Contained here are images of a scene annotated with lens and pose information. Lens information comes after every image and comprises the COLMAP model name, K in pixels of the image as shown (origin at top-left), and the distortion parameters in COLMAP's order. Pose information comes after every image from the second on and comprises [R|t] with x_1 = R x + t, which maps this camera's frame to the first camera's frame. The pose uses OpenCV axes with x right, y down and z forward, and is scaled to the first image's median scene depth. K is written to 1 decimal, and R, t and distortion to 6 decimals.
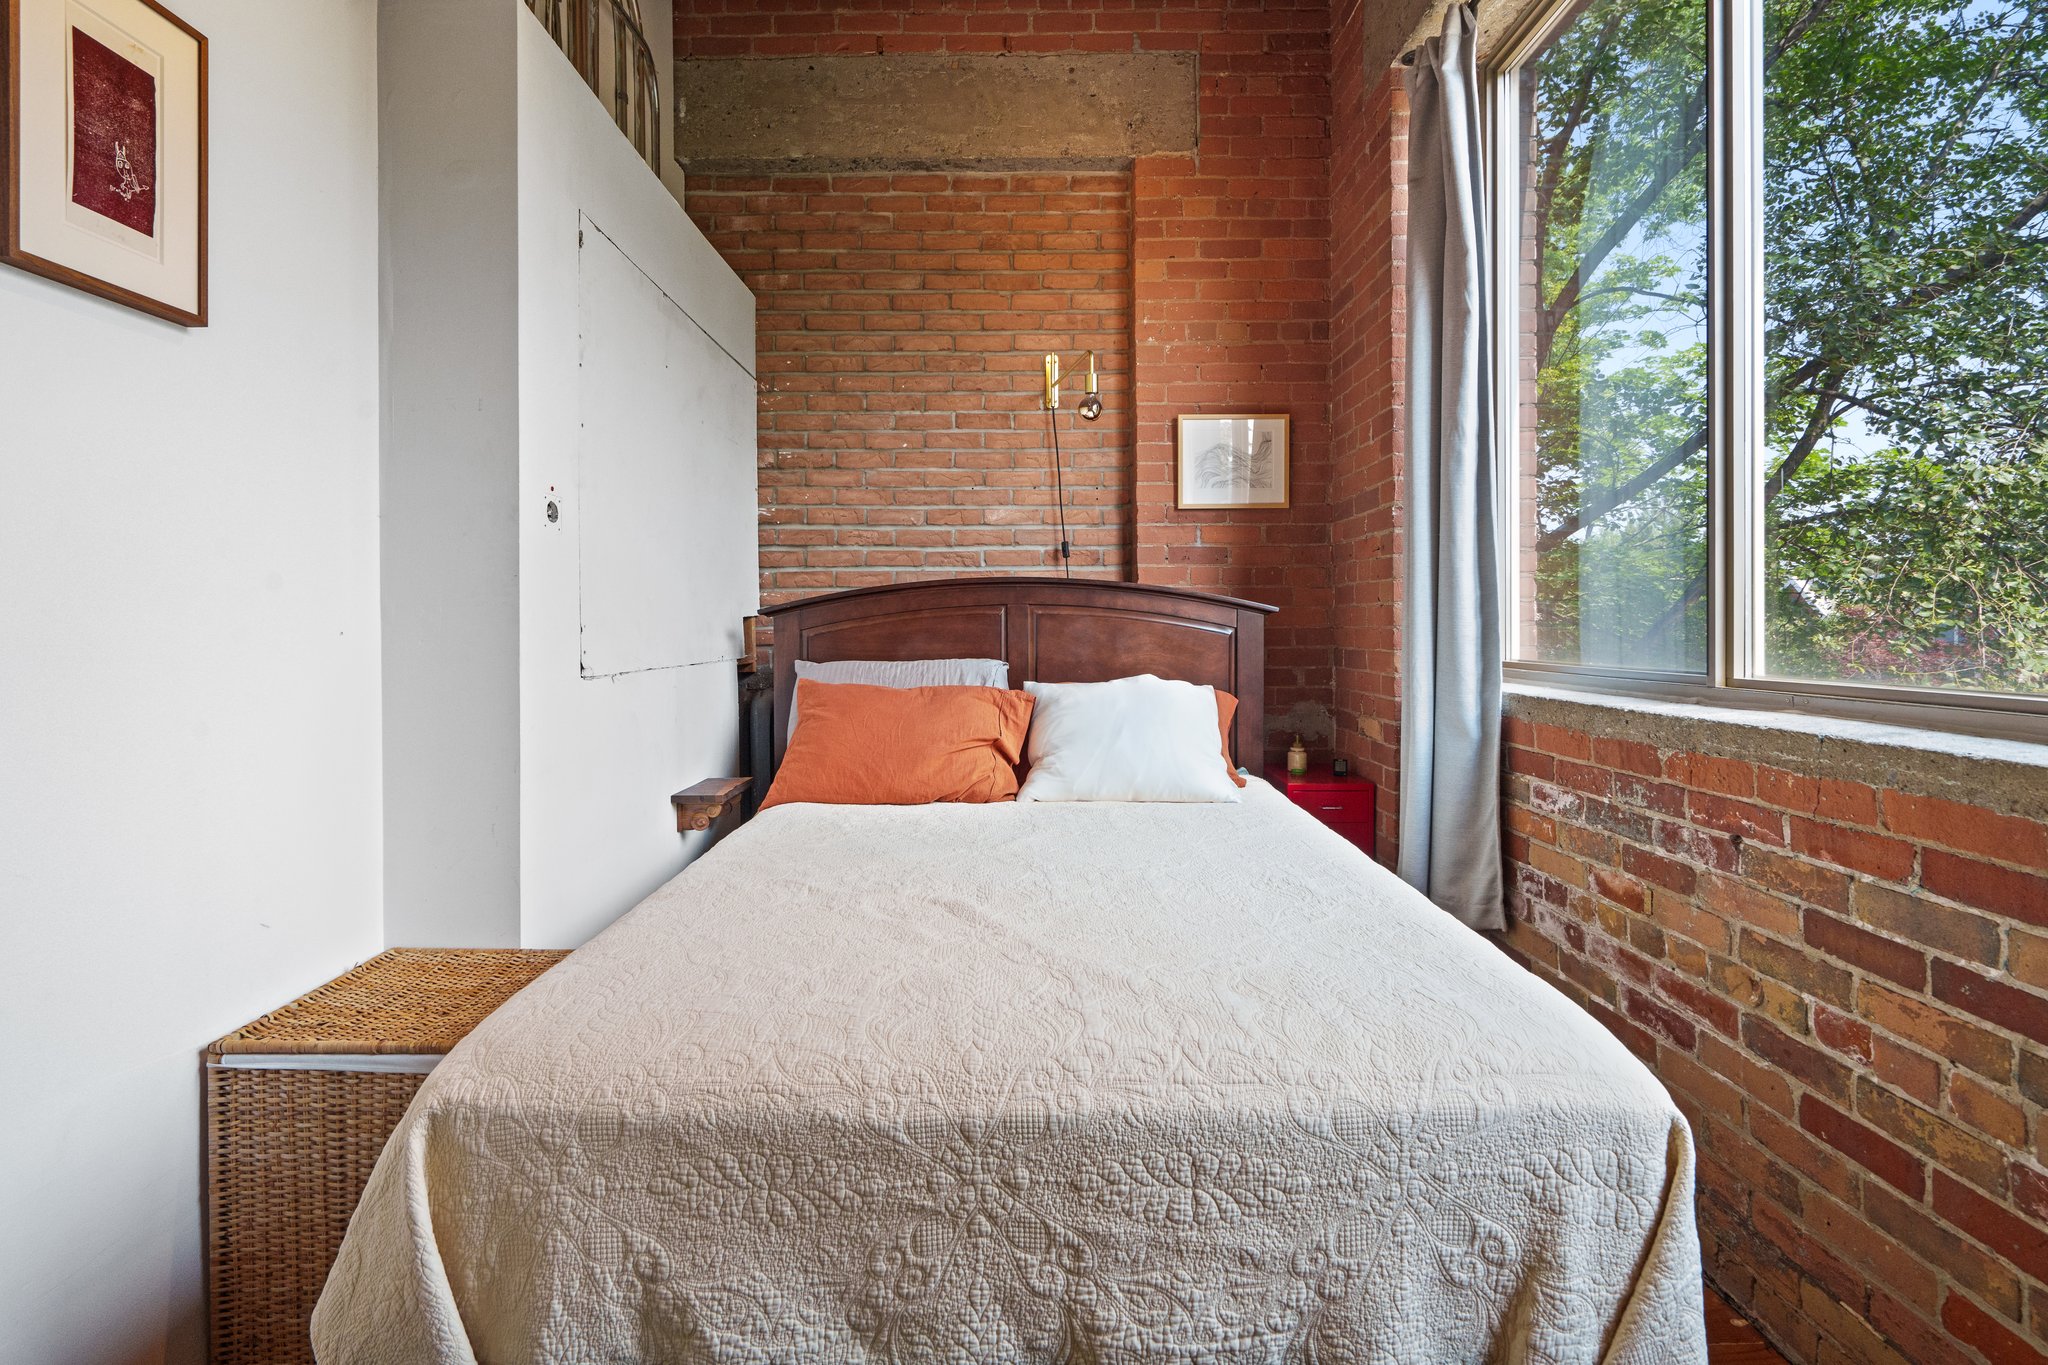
lens RADIAL K [[936.7, 0, 1011.7], [0, 936.7, 625.3], [0, 0, 1]] dist [-0.007649, 0.004761]
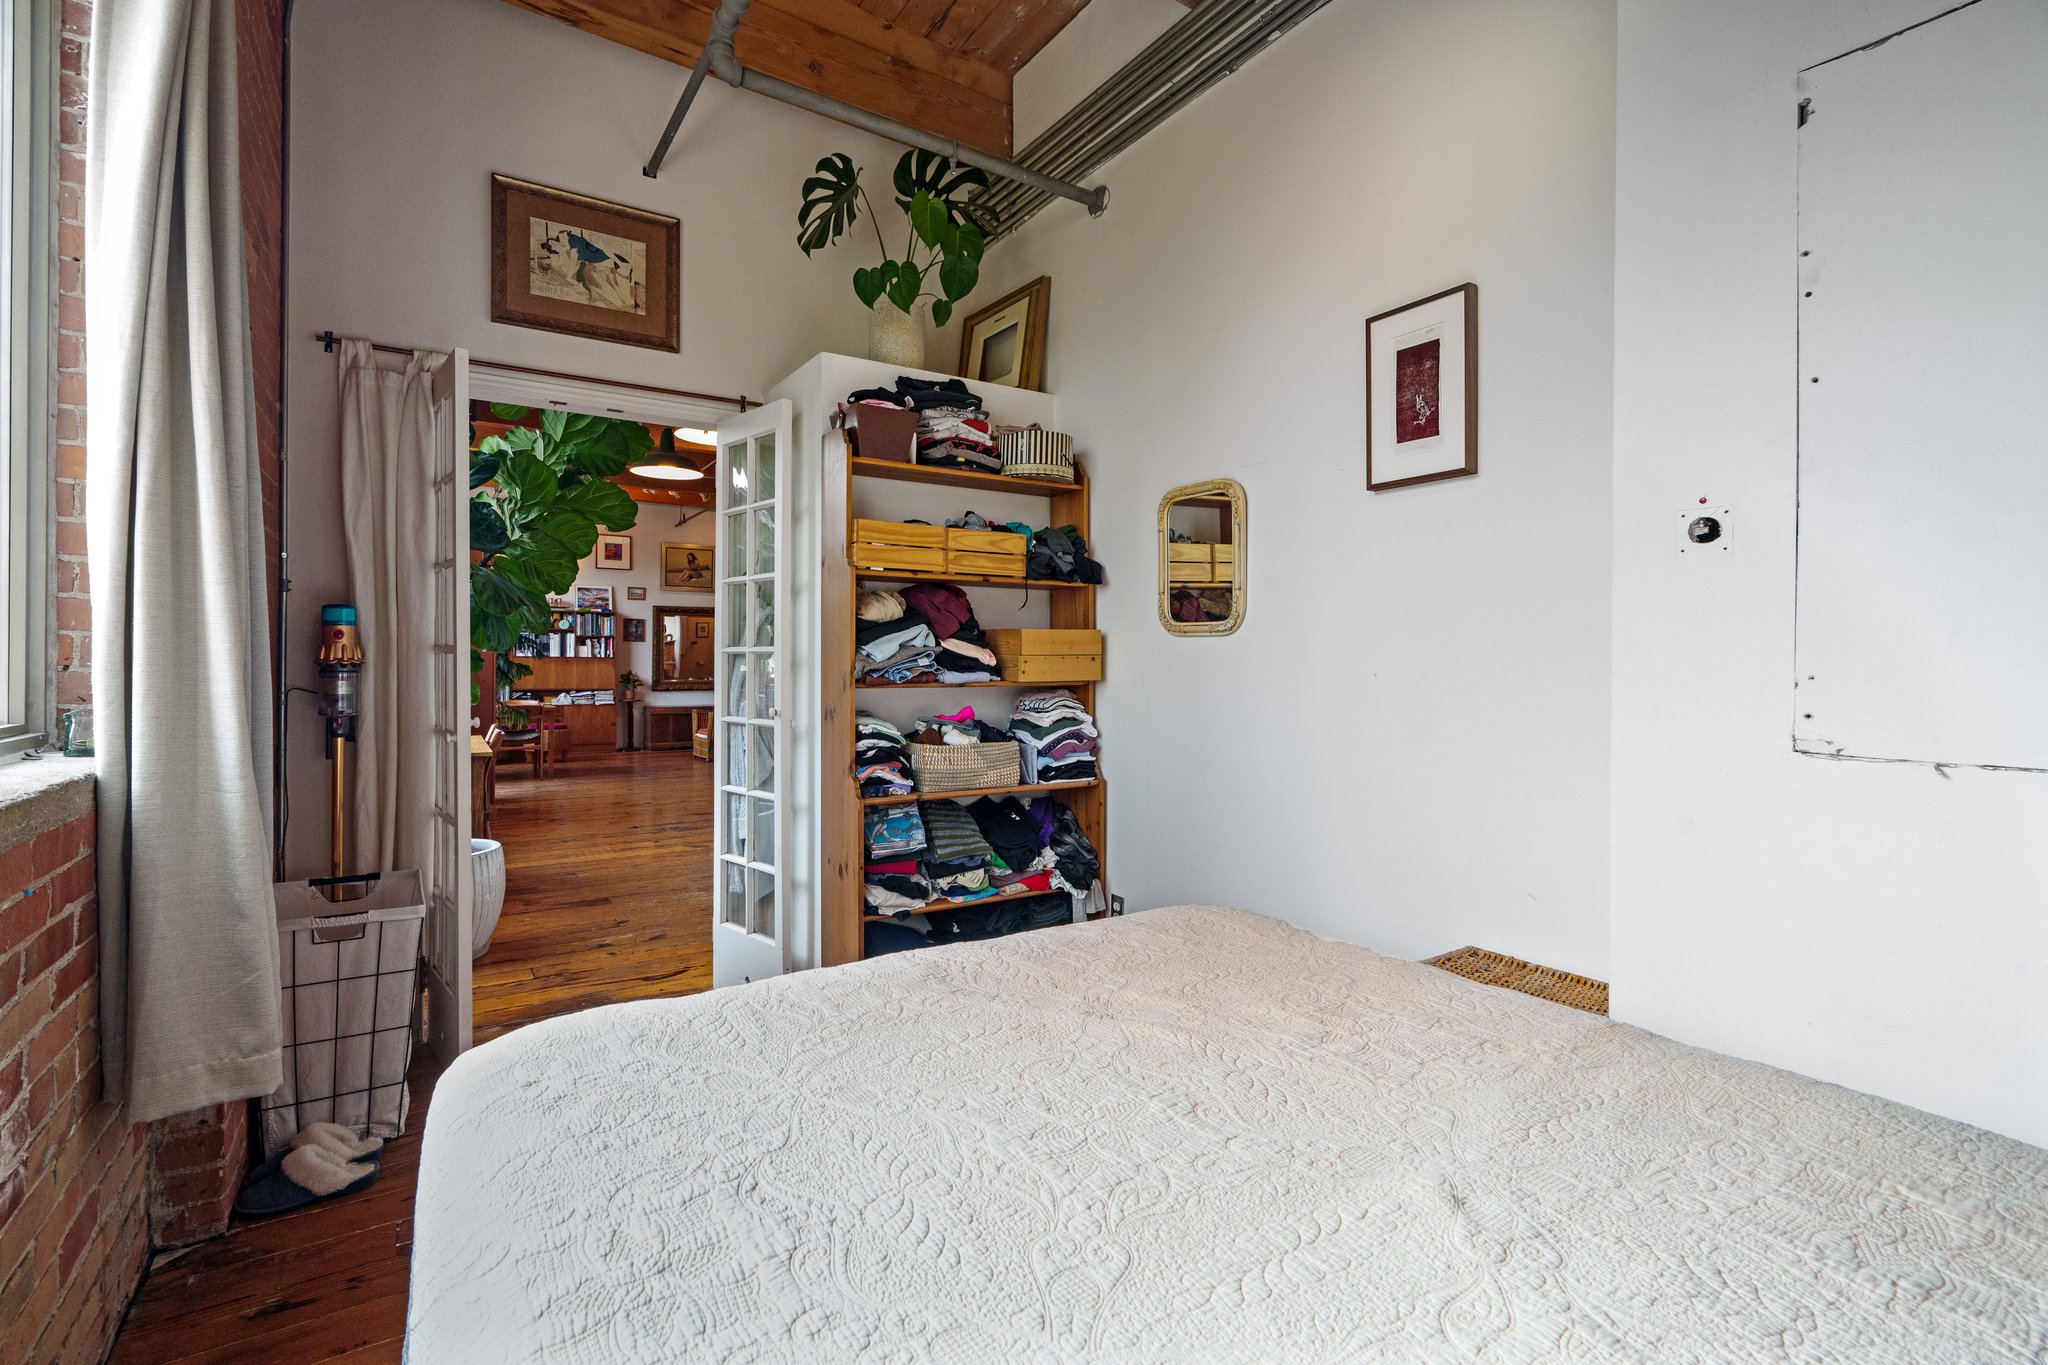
lens RADIAL K [[920.7, 0, 1007.8], [0, 920.7, 650.3], [0, 0, 1]] dist [-0.000981, 0.000118]
pose [[-0.836689, -0.002850, -0.547670, 0.269734], [-0.002412, 0.999996, -0.001519, -0.011949], [0.547673, 0.000050, -0.836693, 0.848510]]
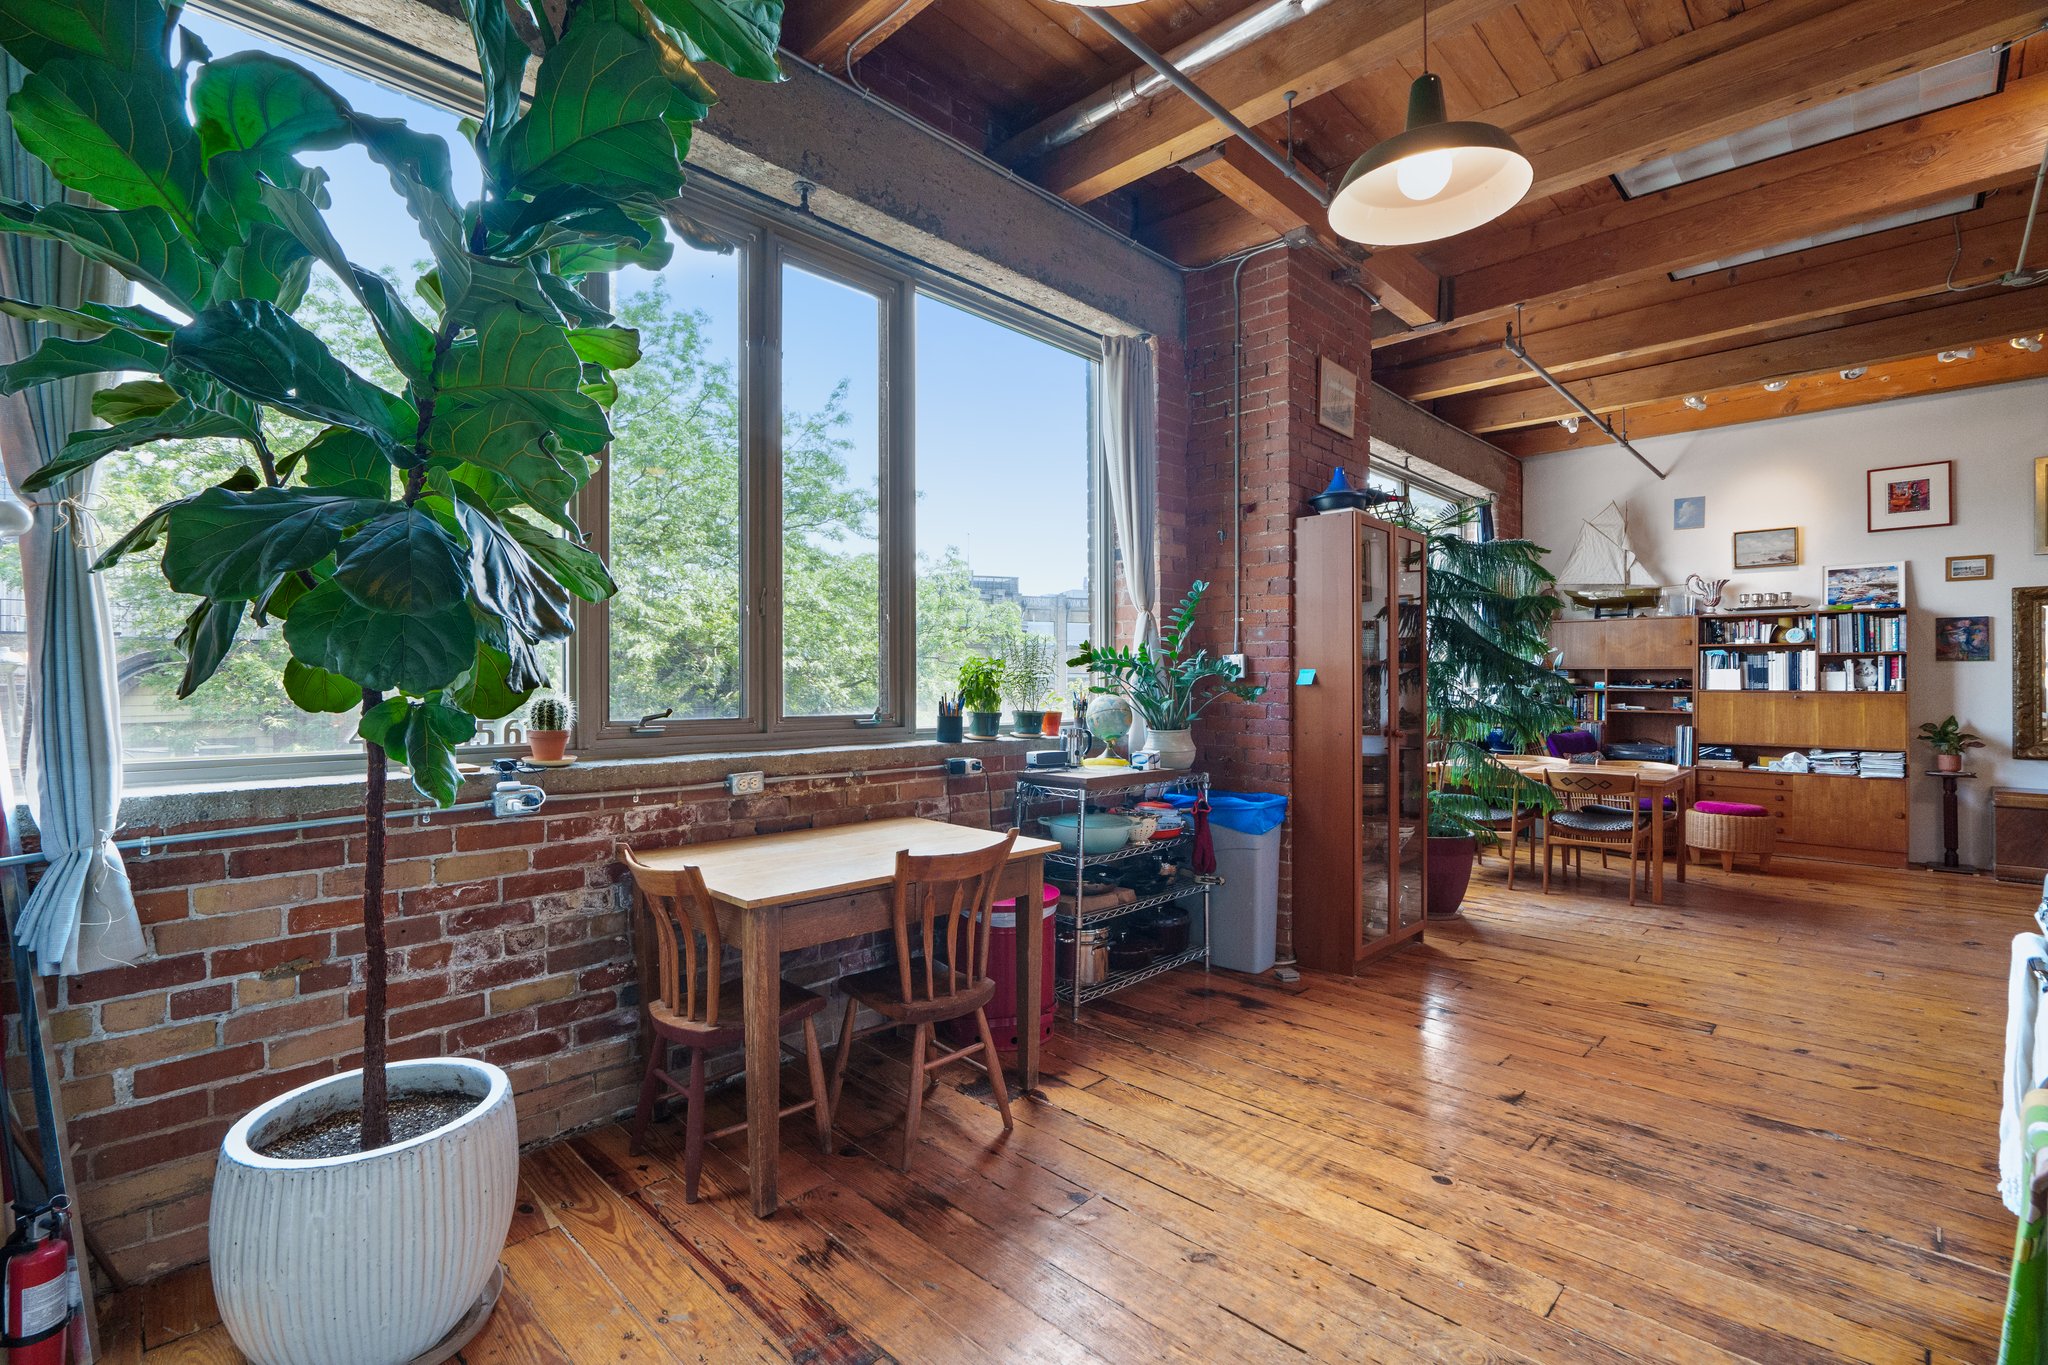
lens RADIAL K [[913.7, 0, 1018.4], [0, 913.7, 680.4], [0, 0, 1]] dist [-0.002307, 0.000109]
pose [[-0.720005, 0.010413, 0.693891, -0.464067], [0.007113, 0.999946, -0.007625, -0.008142], [-0.693932, -0.000554, -0.720040, -0.445185]]
